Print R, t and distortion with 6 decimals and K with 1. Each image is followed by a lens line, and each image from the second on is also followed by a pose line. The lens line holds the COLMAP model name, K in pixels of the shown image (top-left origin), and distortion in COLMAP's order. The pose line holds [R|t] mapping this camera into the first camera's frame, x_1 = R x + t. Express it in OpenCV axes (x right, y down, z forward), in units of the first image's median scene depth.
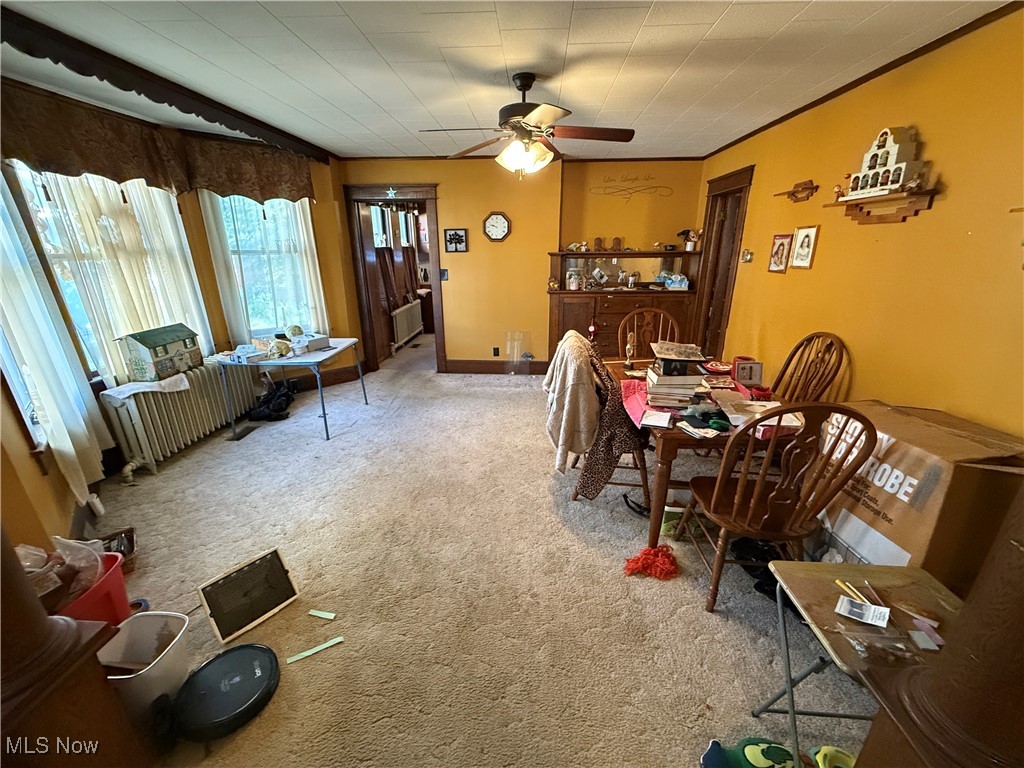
lens RADIAL K [[407.0, 0, 506.8], [0, 407.0, 382.8], [0, 0, 1]] dist [0.001200, 0.000170]
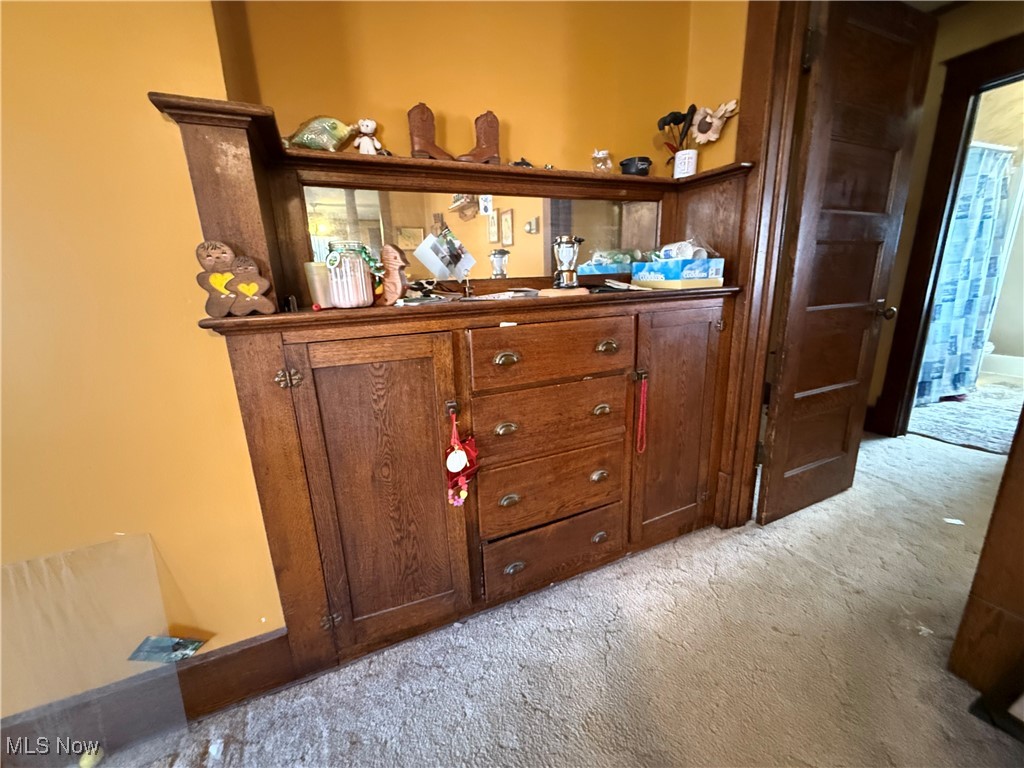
lens RADIAL K [[407.0, 0, 509.0], [0, 407.0, 383.2], [0, 0, 1]] dist [0.001200, 0.000170]
pose [[0.879994, -0.139768, 0.453956, 0.133286], [0.177408, 0.983276, -0.041165, -0.162965], [-0.440611, 0.116760, 0.890073, 0.770292]]
